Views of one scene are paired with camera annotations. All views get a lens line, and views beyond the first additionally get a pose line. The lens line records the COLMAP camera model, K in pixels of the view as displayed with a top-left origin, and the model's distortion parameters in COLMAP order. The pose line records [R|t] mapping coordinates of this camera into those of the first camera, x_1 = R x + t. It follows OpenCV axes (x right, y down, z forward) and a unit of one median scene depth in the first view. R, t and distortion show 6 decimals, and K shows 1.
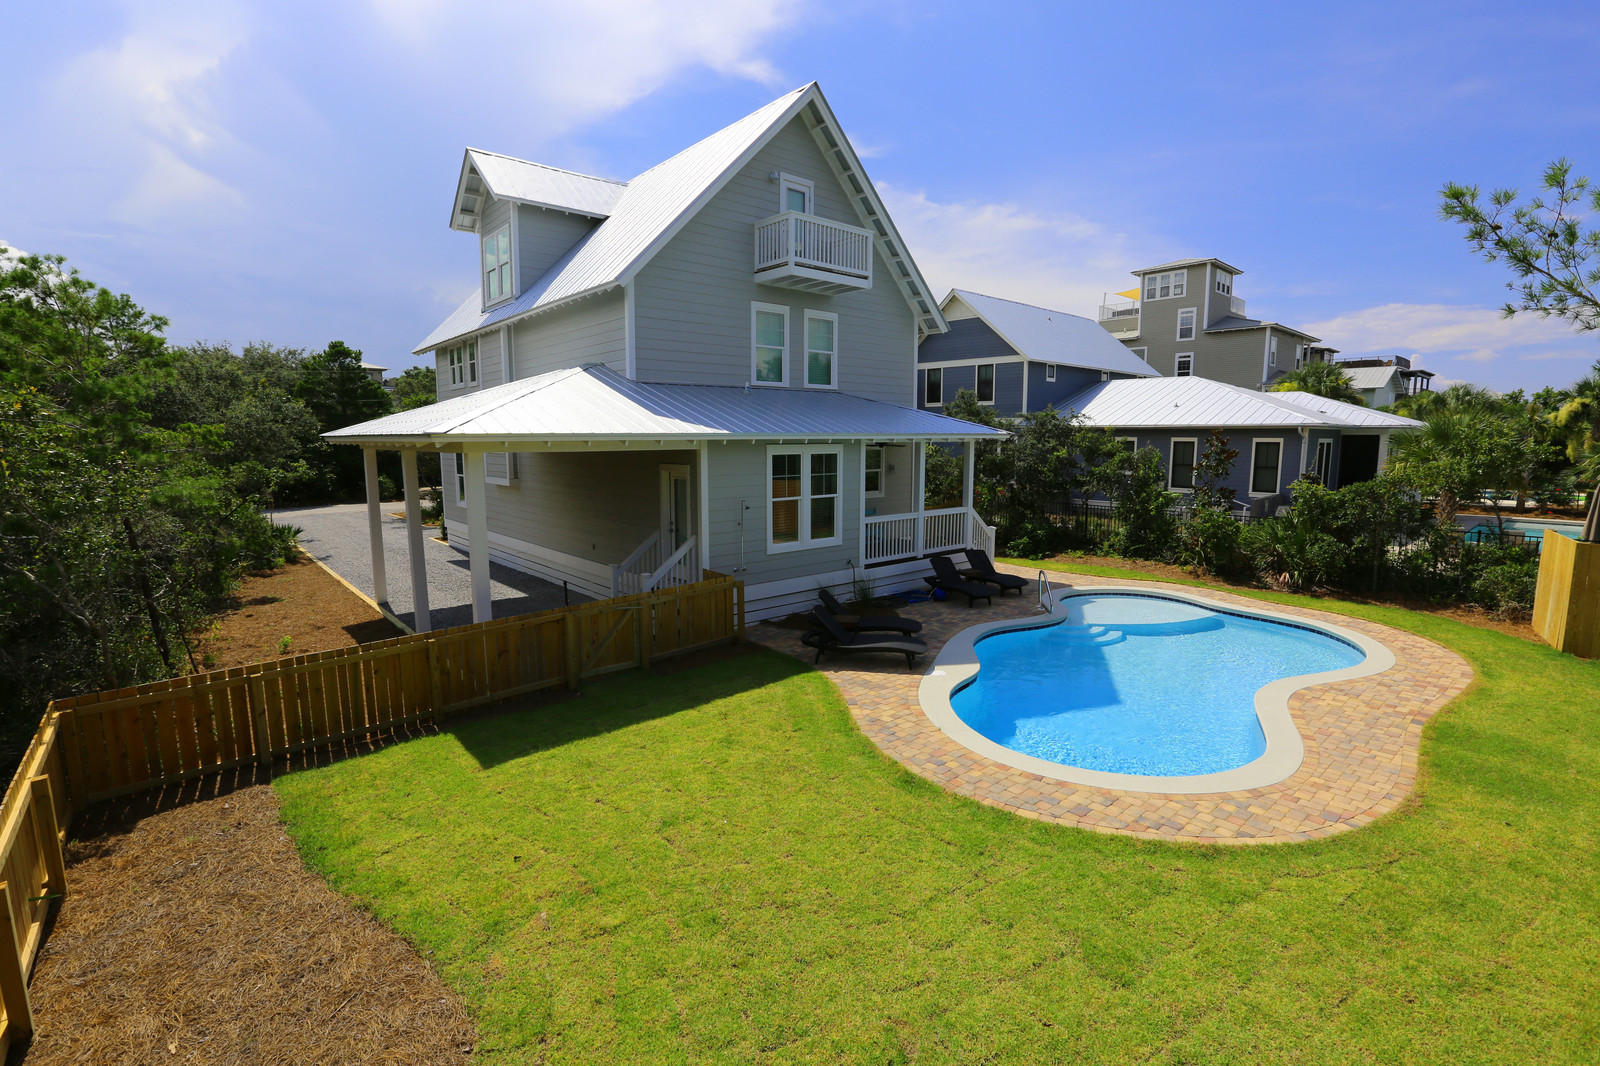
lens RADIAL K [[727.5, 0, 790.6], [0, 727.5, 538.9], [0, 0, 1]] dist [-0.047002, 0.015516]
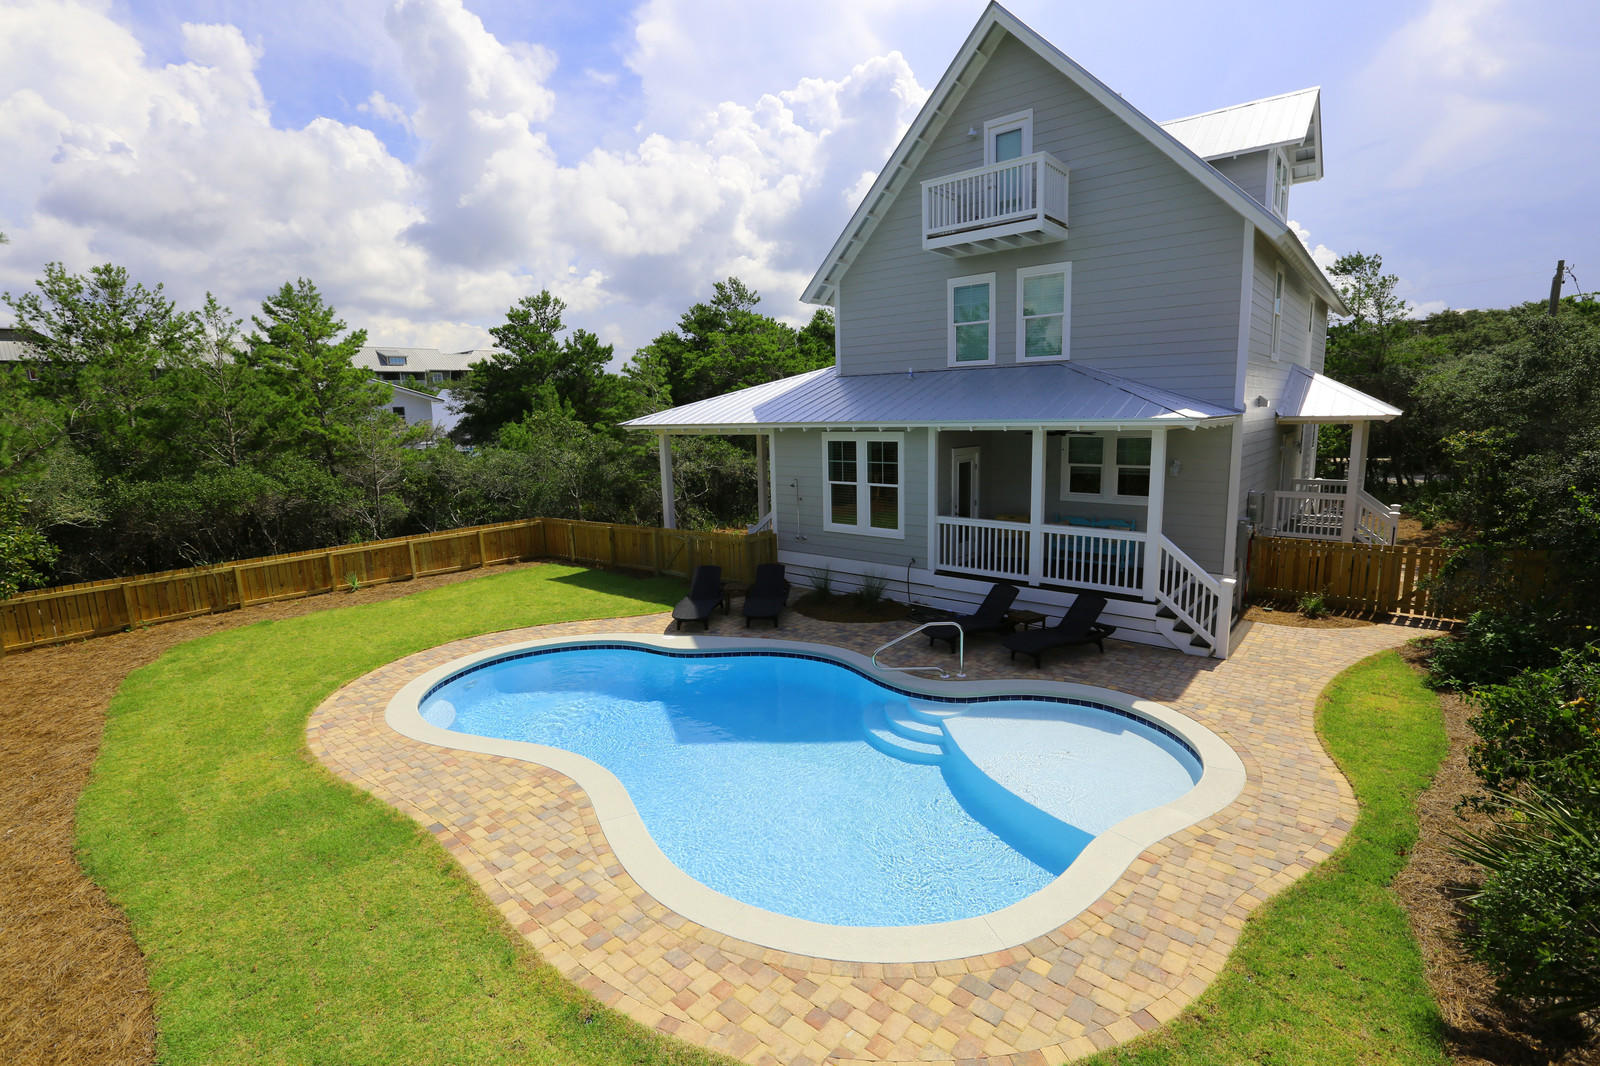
lens RADIAL K [[727.5, 0, 805.7], [0, 727.5, 538.6], [0, 0, 1]] dist [-0.047002, 0.015516]
pose [[0.156224, 0.164929, -0.973854, 1.051380], [-0.109355, 0.982787, 0.148899, -0.130430], [0.981649, 0.083234, 0.171571, 0.786887]]
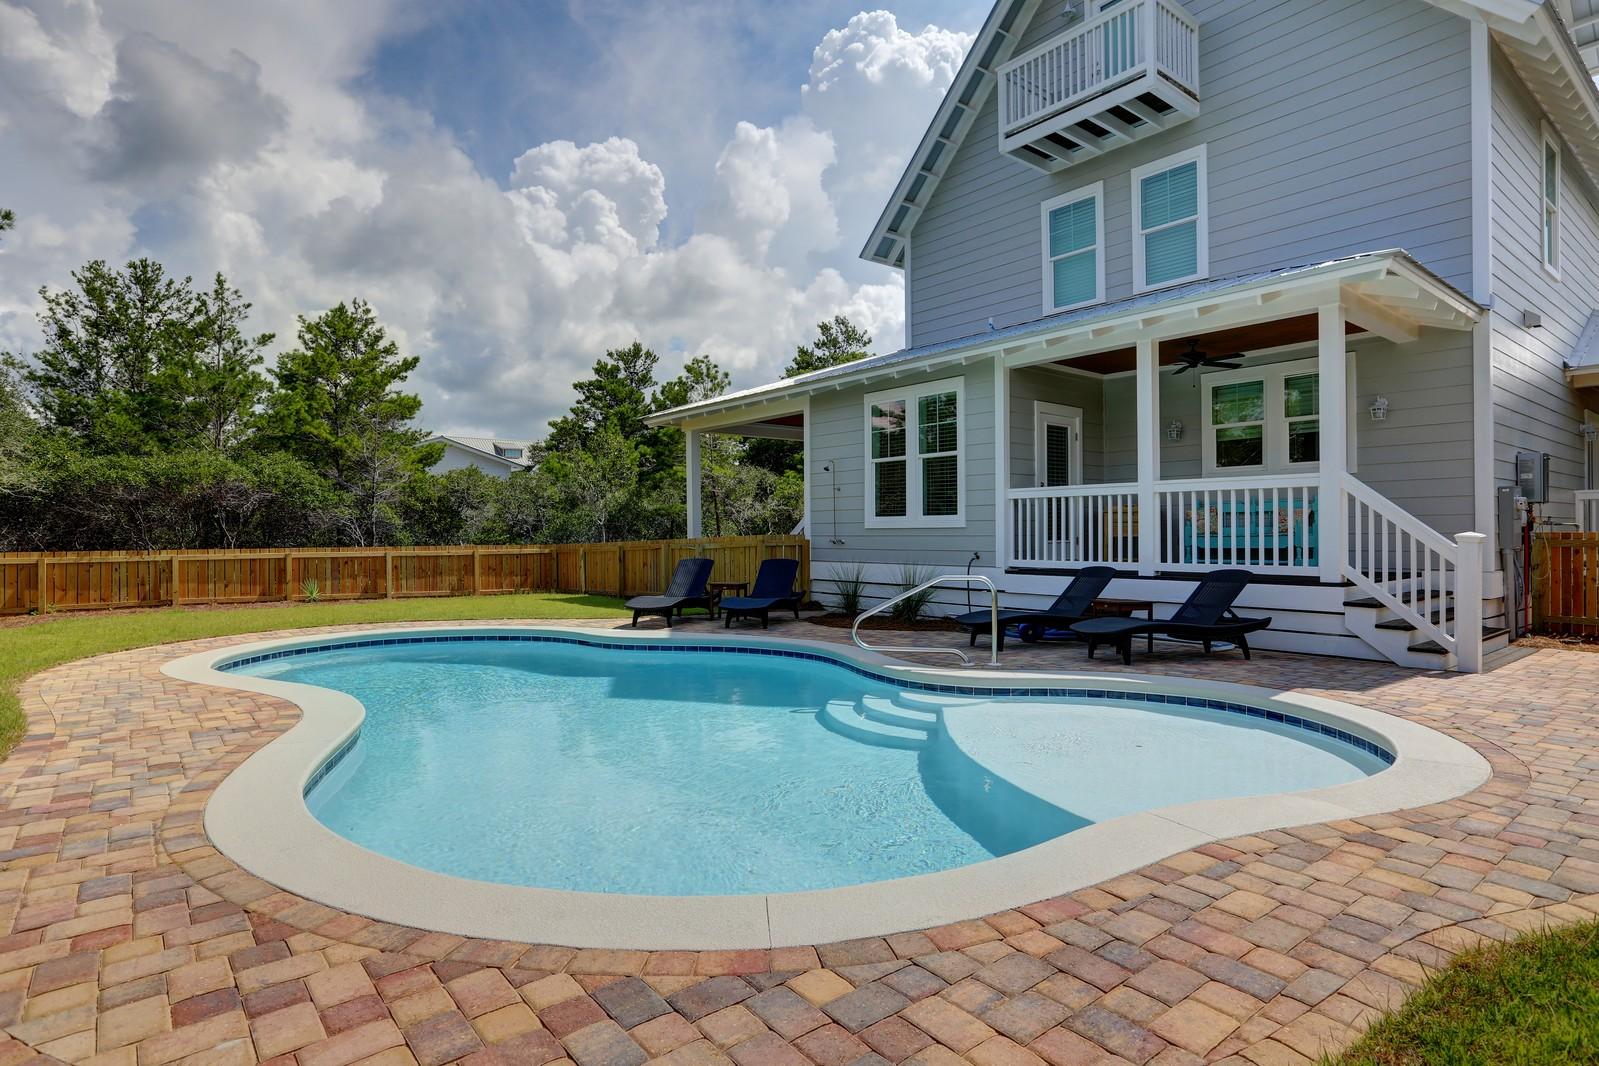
lens RADIAL K [[847.0, 0, 801.2], [0, 847.0, 532.4], [0, 0, 1]] dist [-0.027155, 0.010148]
pose [[-0.034532, 0.001546, -0.999402, 0.922638], [-0.131026, 0.991360, 0.006061, 0.028509], [0.990777, 0.131157, -0.034032, 0.966143]]
